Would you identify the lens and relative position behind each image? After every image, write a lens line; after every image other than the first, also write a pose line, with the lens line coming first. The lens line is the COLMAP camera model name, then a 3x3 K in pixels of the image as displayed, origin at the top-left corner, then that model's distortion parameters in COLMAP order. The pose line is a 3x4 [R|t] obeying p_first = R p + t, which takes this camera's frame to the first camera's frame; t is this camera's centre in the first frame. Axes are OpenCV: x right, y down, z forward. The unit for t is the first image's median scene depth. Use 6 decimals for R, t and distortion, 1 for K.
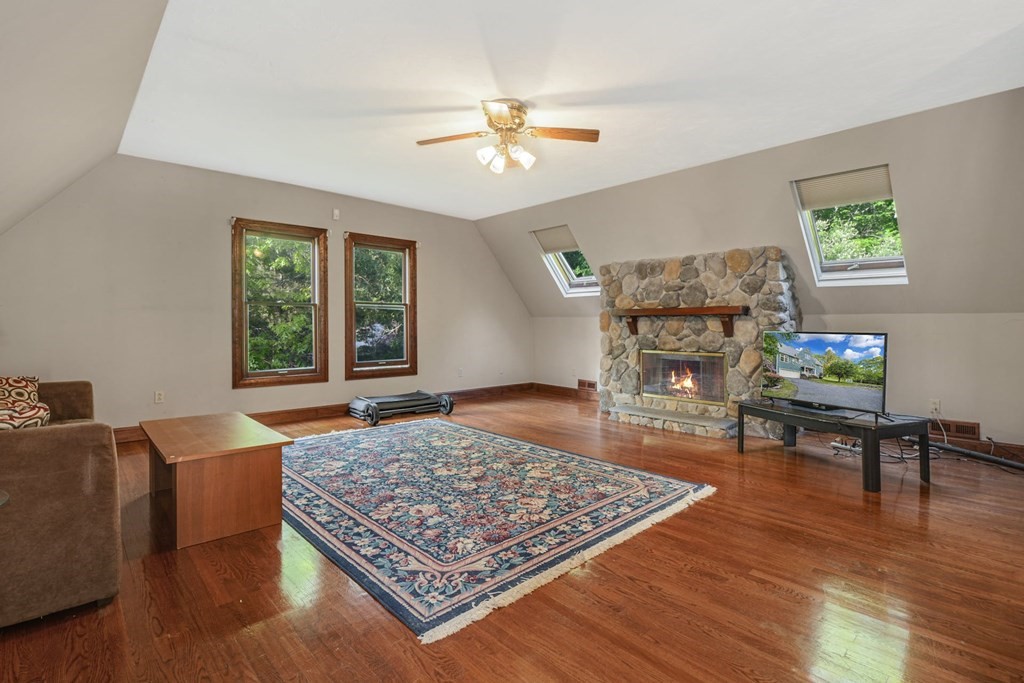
lens RADIAL K [[485.4, 0, 516.5], [0, 485.4, 331.3], [0, 0, 1]] dist [-0.007970, -0.002752]
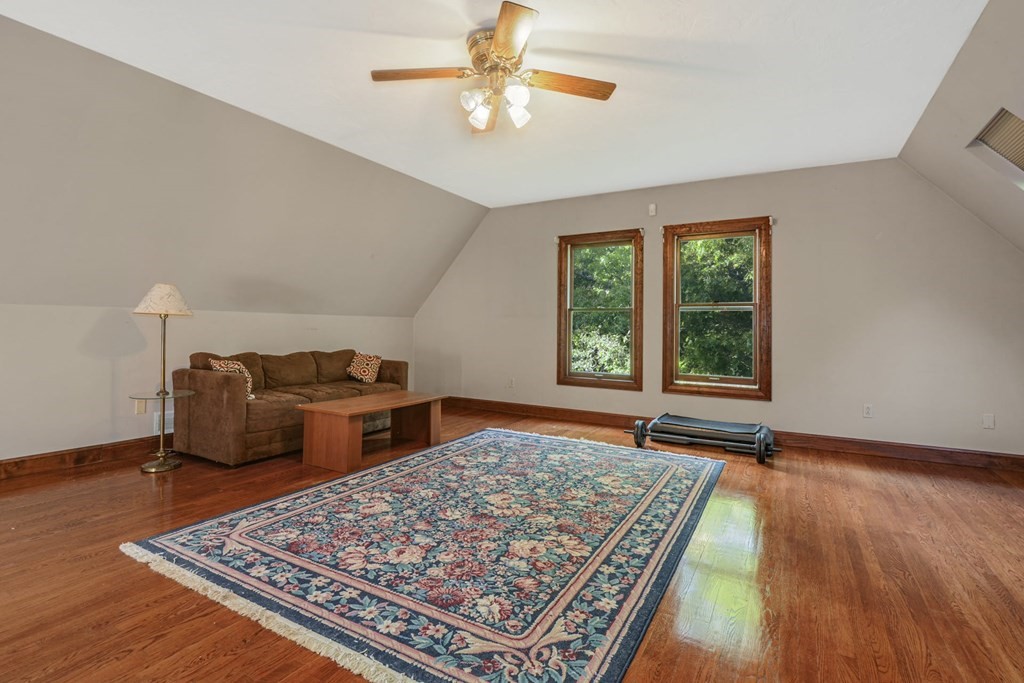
lens RADIAL K [[485.4, 0, 516.5], [0, 485.4, 333.4], [0, 0, 1]] dist [-0.007970, -0.002752]
pose [[0.284737, 0.011940, -0.958531, 0.842164], [-0.027027, 0.999625, 0.004424, -0.009650], [0.958225, 0.024646, 0.284953, 0.961065]]
